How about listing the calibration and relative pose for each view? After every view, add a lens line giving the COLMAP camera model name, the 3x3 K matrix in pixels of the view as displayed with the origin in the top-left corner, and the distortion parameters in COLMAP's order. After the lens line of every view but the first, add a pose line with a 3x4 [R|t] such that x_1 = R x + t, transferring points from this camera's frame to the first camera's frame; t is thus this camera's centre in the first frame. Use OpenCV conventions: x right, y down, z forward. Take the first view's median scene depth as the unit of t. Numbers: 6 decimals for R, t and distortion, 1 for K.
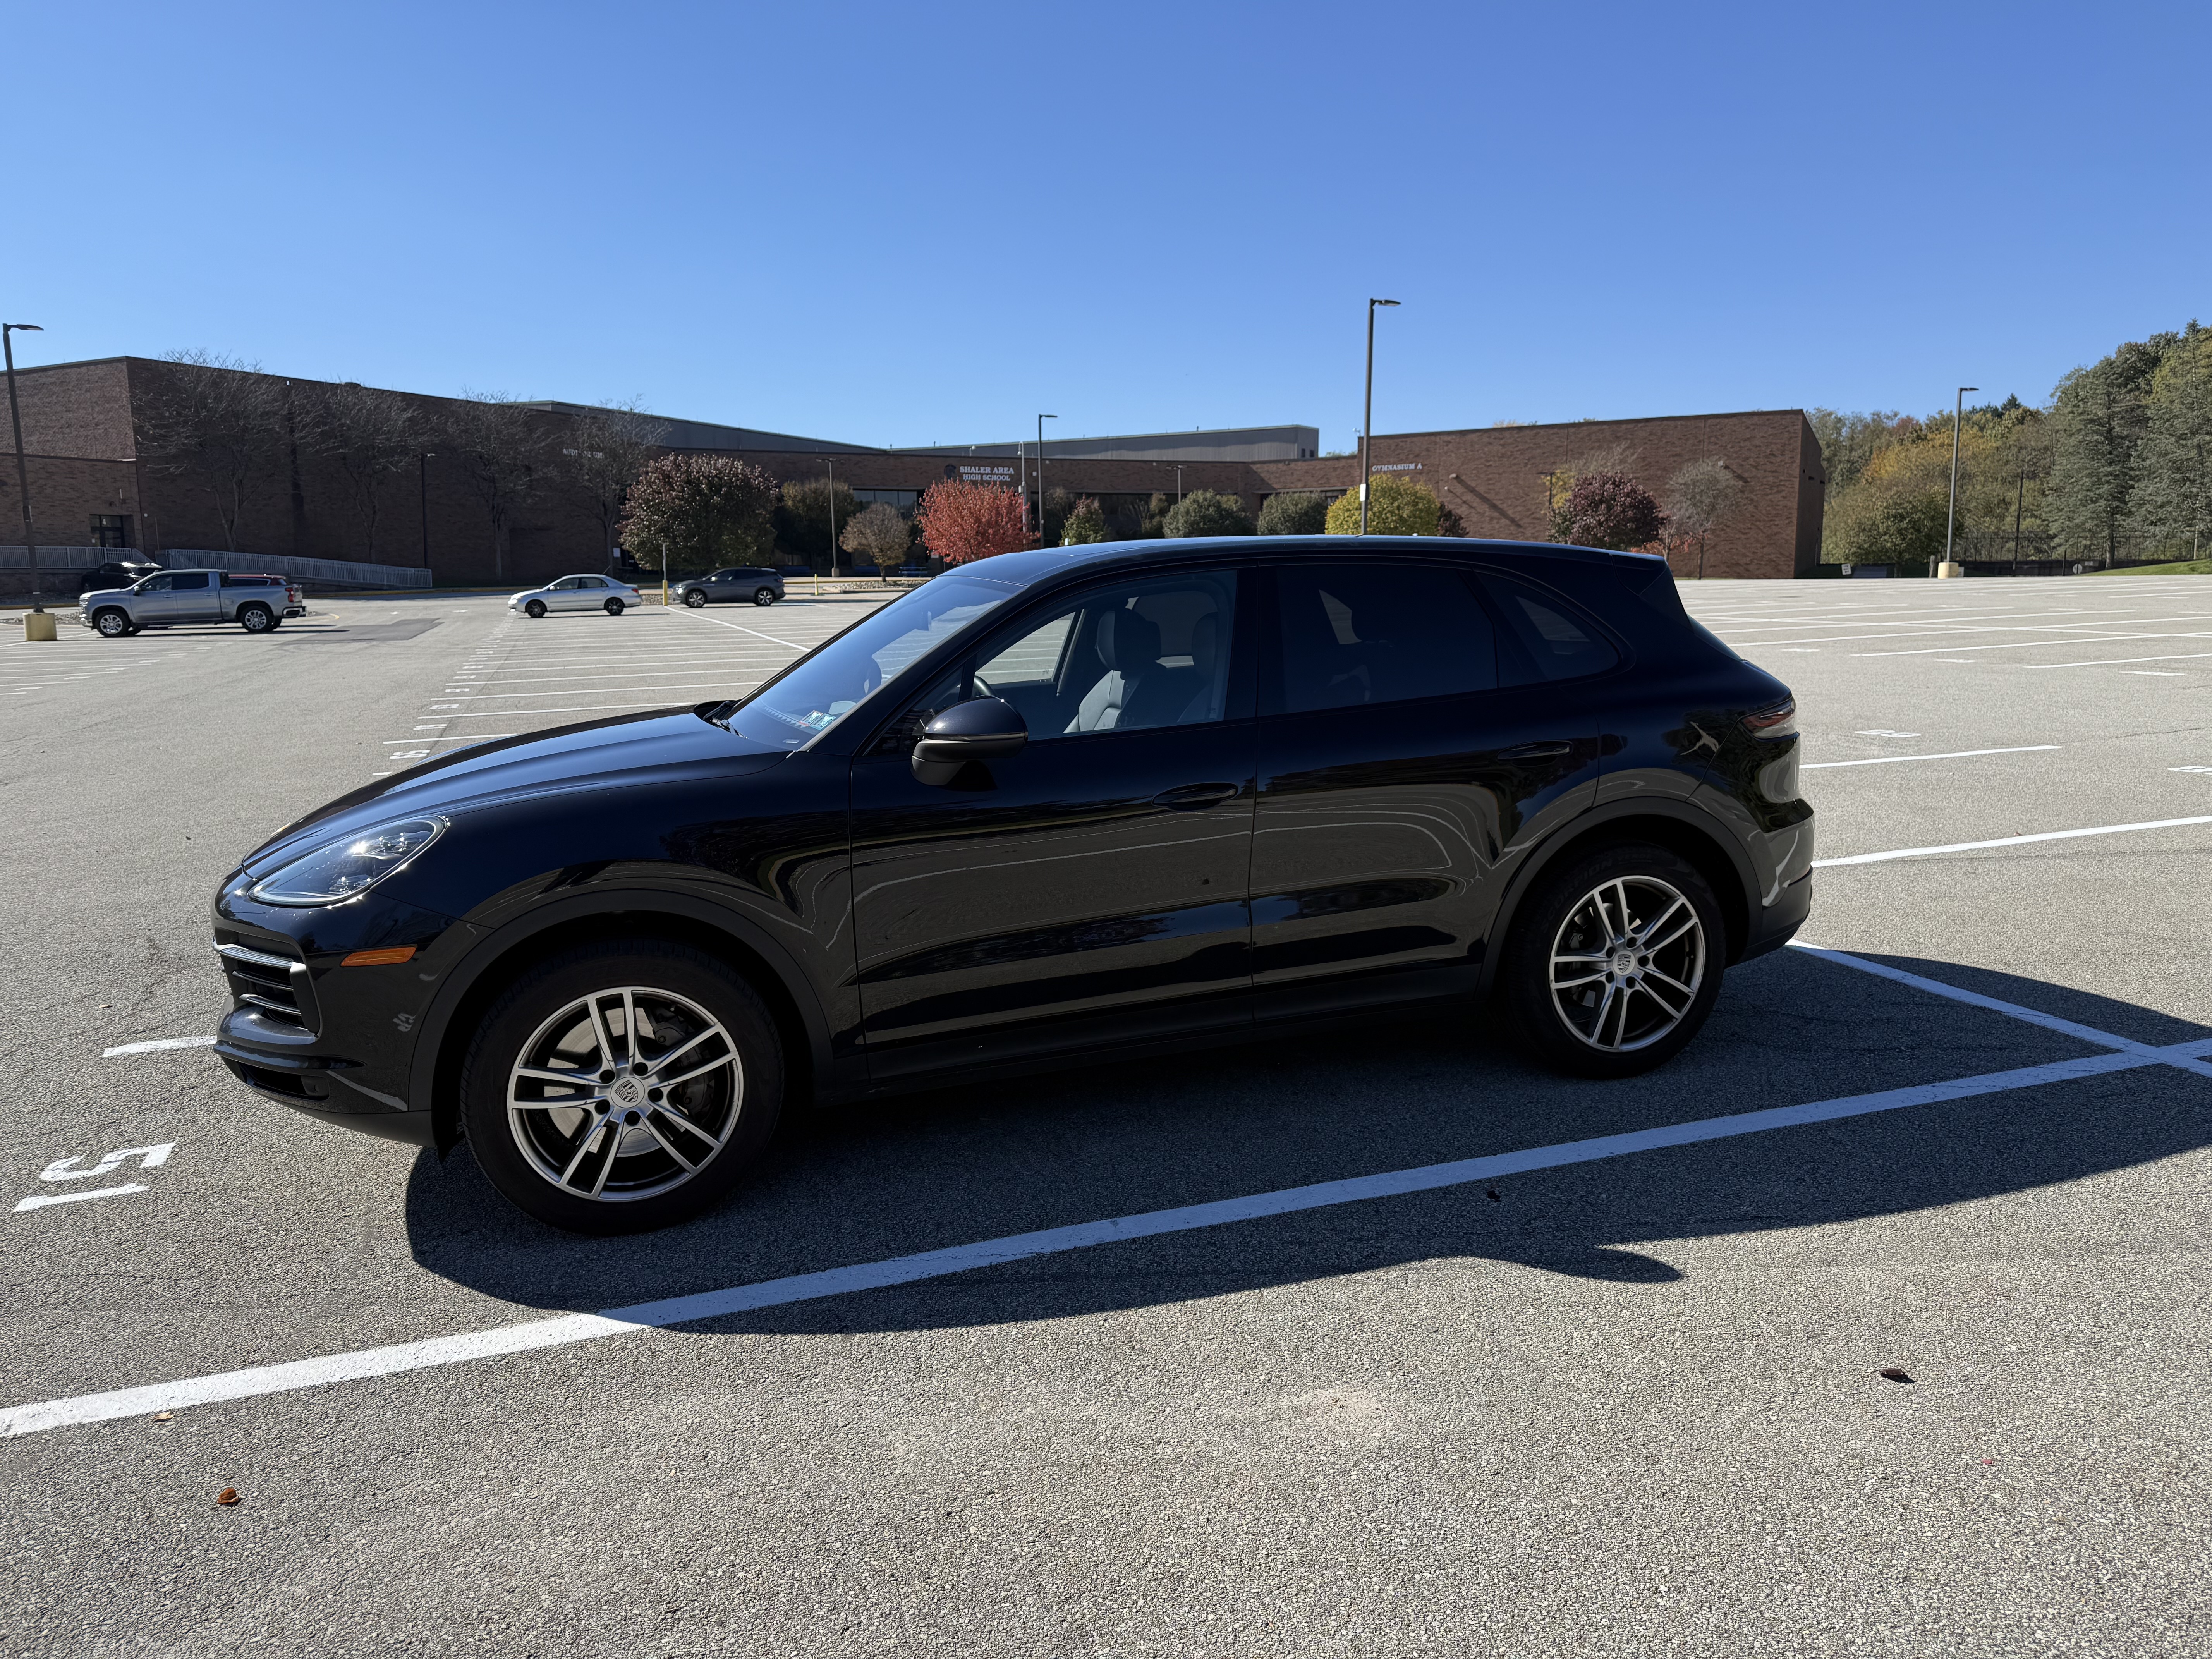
lens RADIAL K [[1534.7, 0, 1106.0], [0, 1534.7, 829.5], [0, 0, 1]] dist [0.100188, -0.148138]
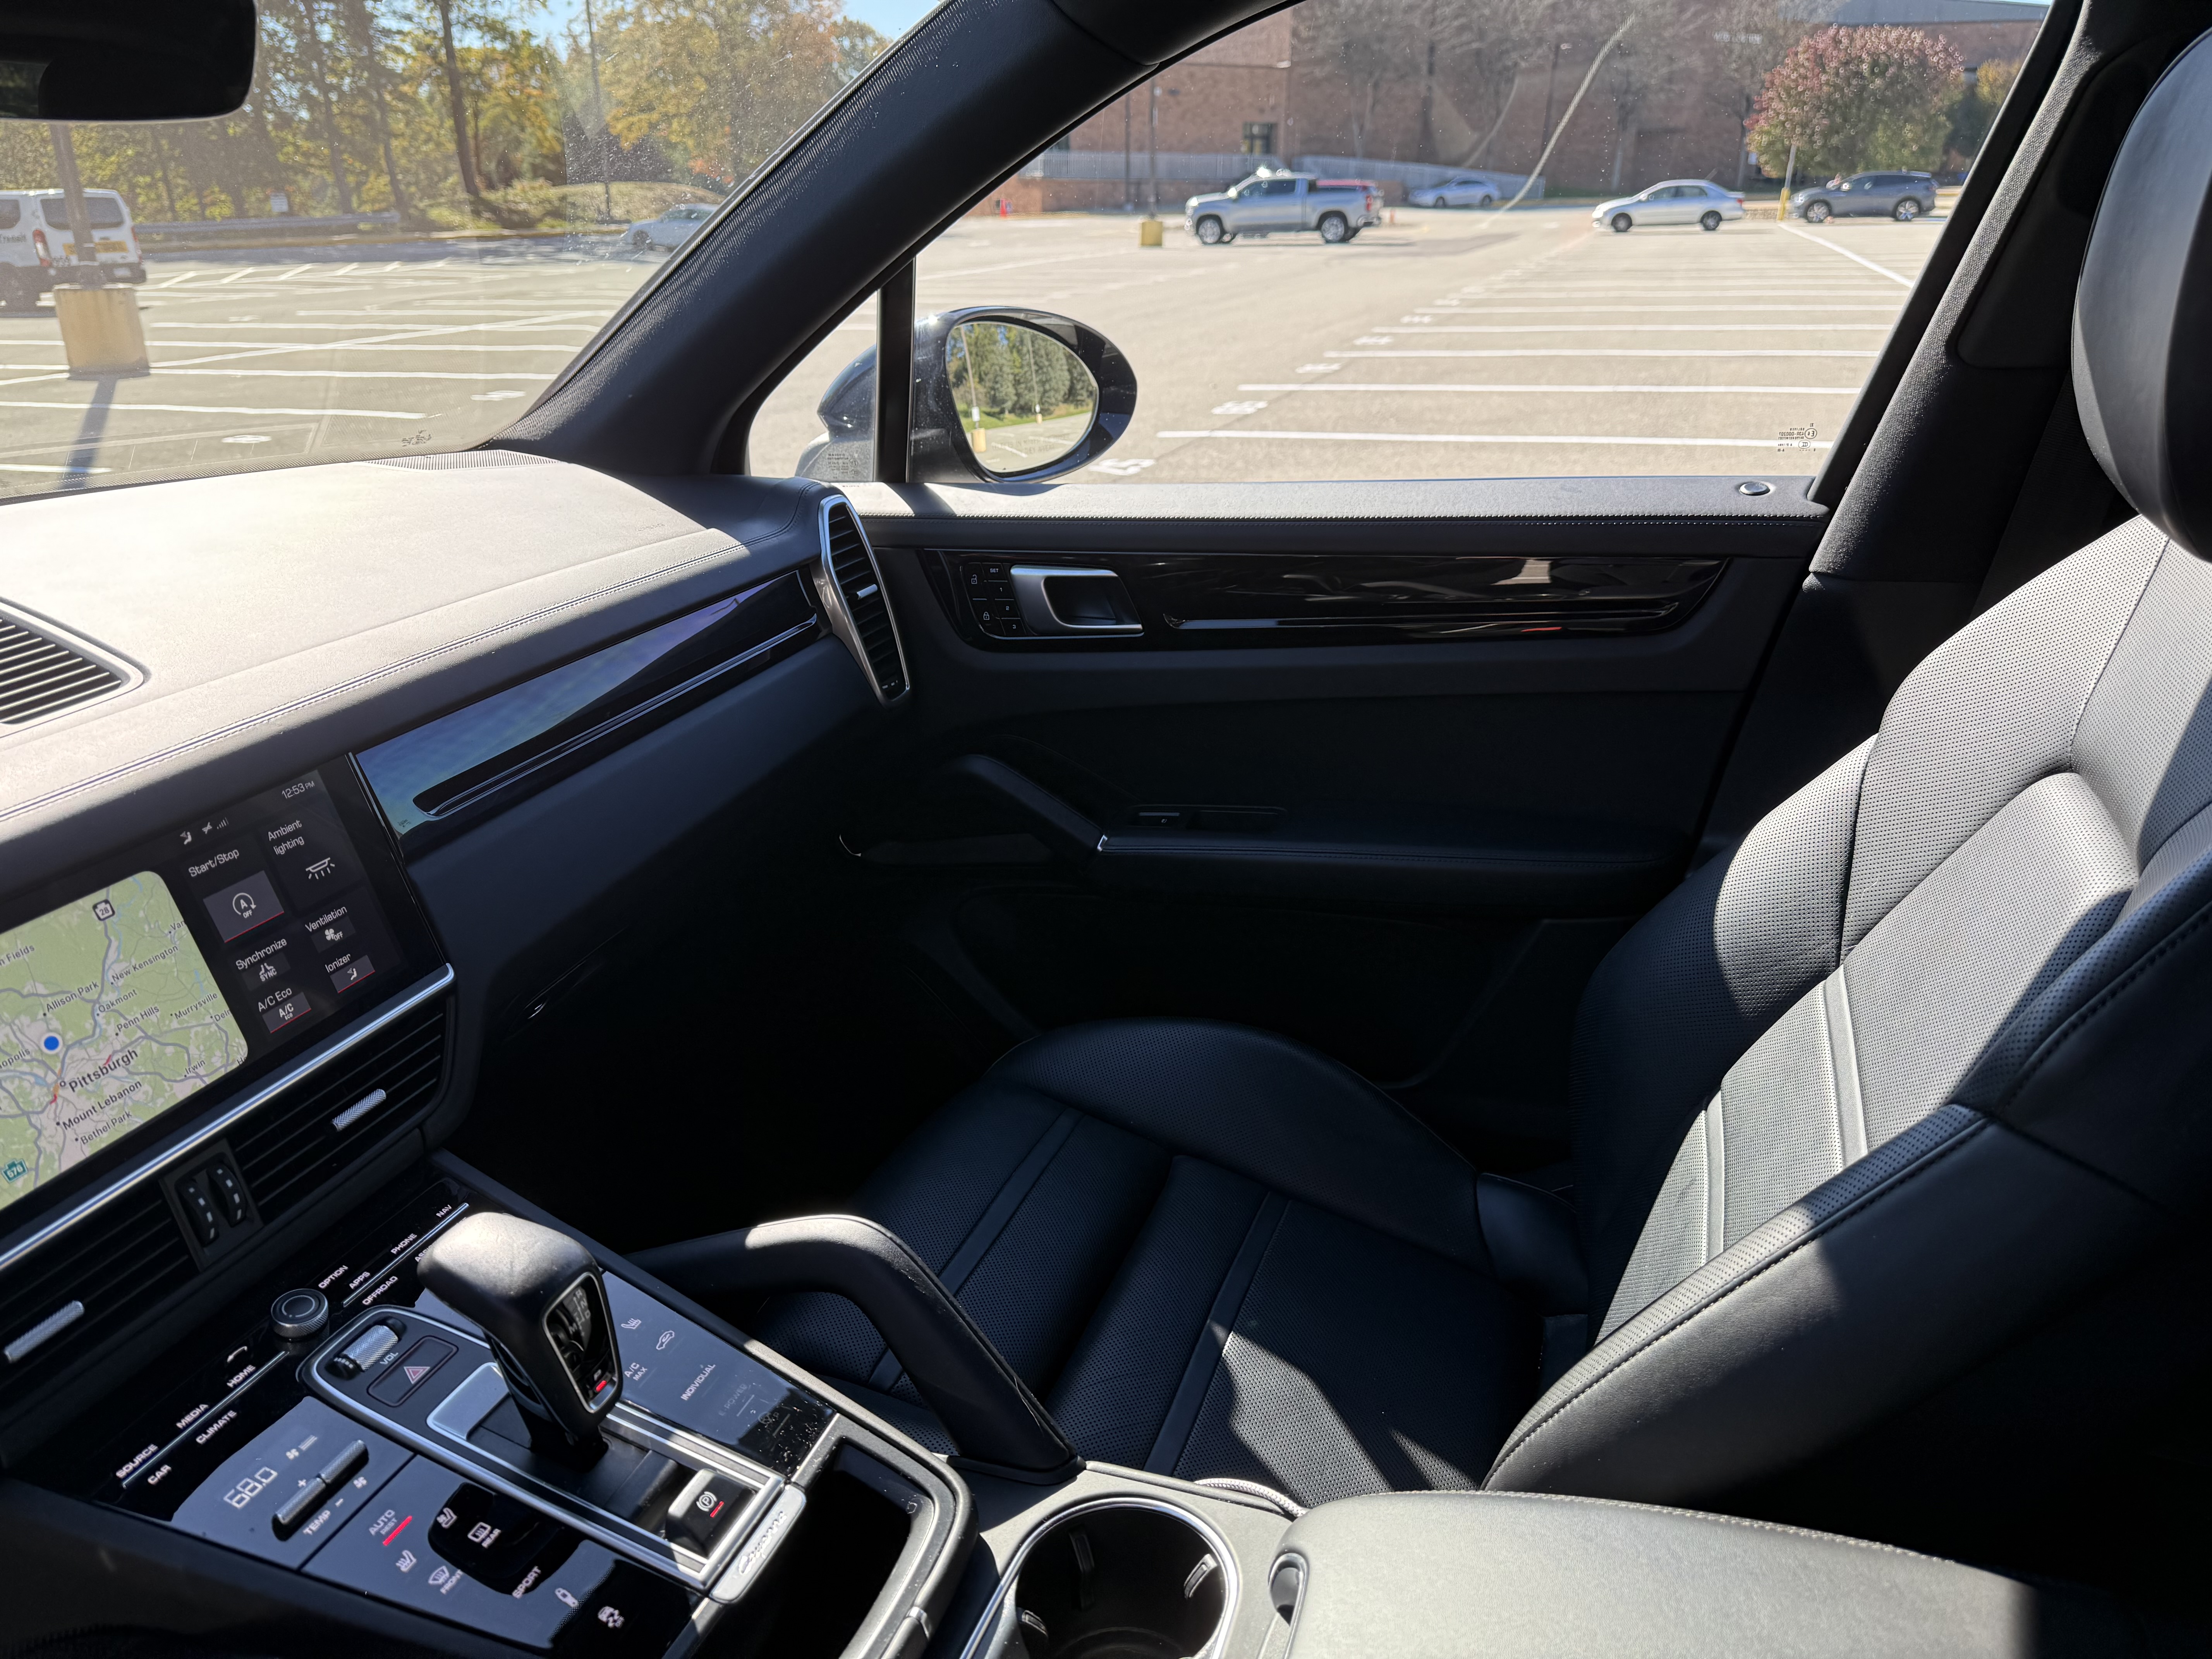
lens RADIAL K [[1574.7, 0, 1106.0], [0, 1574.7, 829.5], [0, 0, 1]] dist [-0.010248, -0.001079]
pose [[0.779739, 0.237829, -0.579175, 0.002121], [-0.102350, 0.961021, 0.256835, -0.012446], [0.617682, -0.140985, 0.773687, 0.100927]]
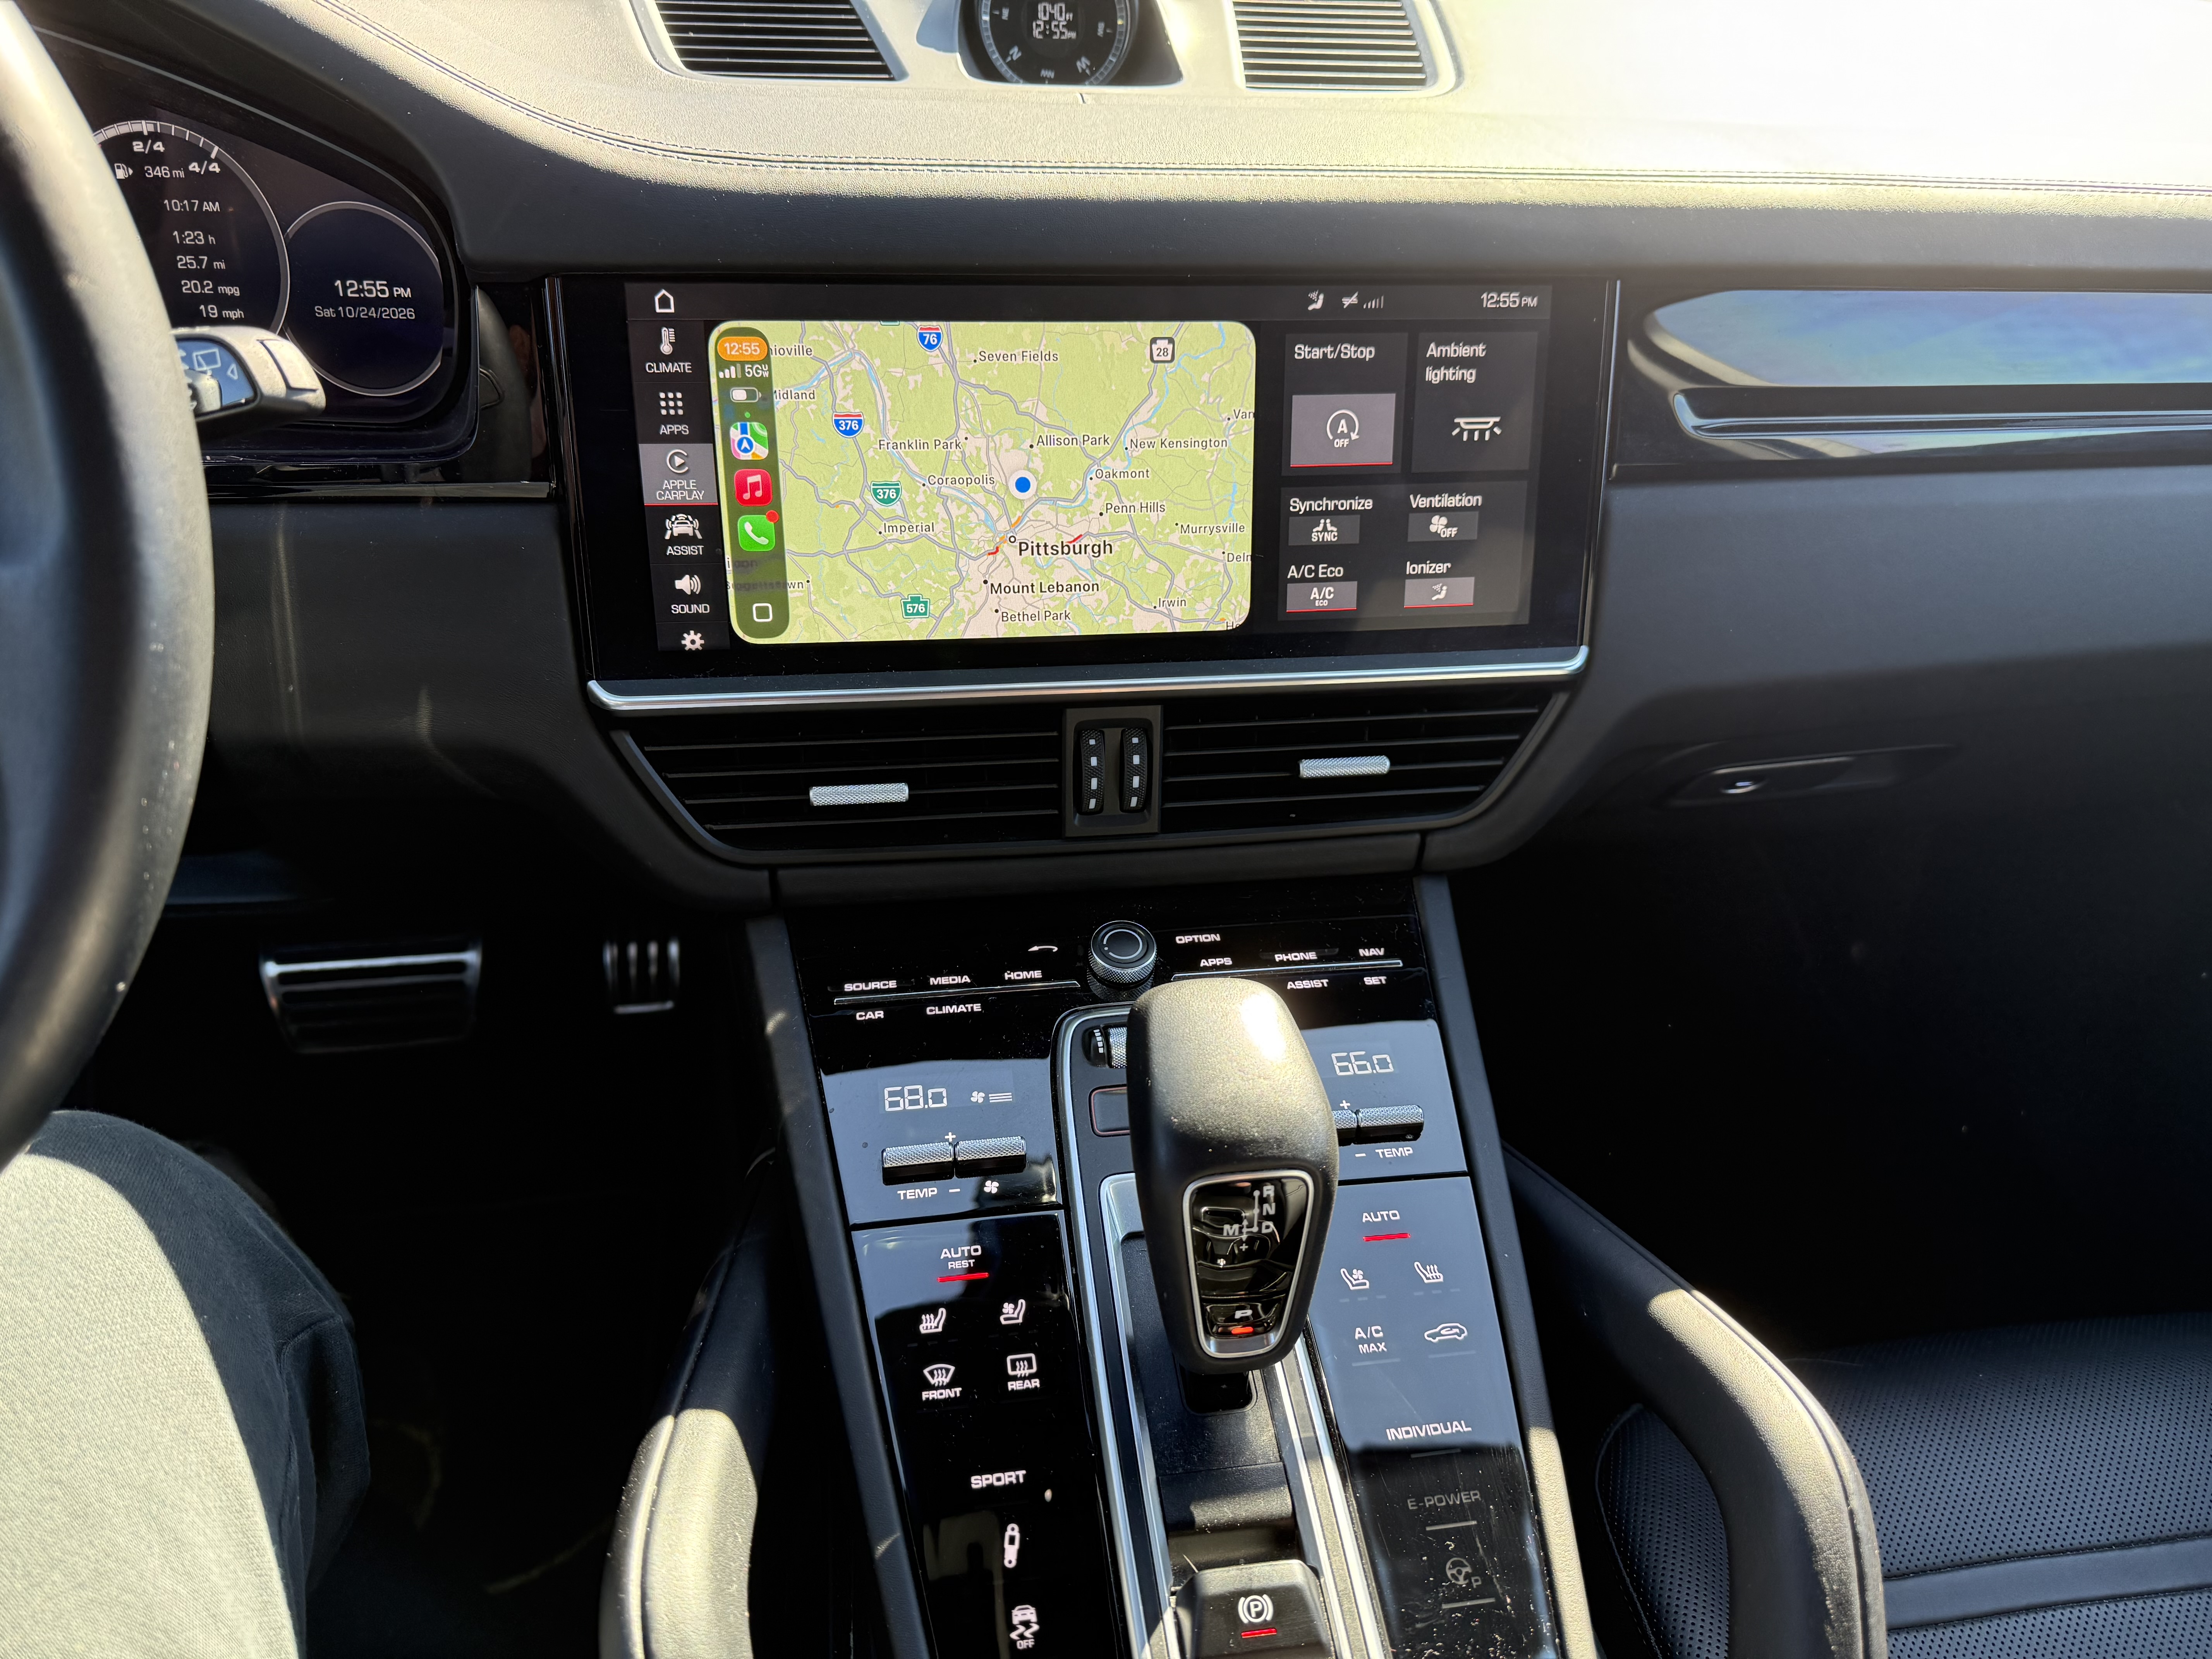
lens RADIAL K [[1603.7, 0, 1105.8], [0, 1603.7, 839.7], [0, 0, 1]] dist [0.225537, -0.413765]
pose [[-0.149291, 0.549404, -0.822111, -0.002026], [-0.220403, 0.792021, 0.569320, -0.010767], [0.963916, 0.266190, 0.002849, 0.106441]]
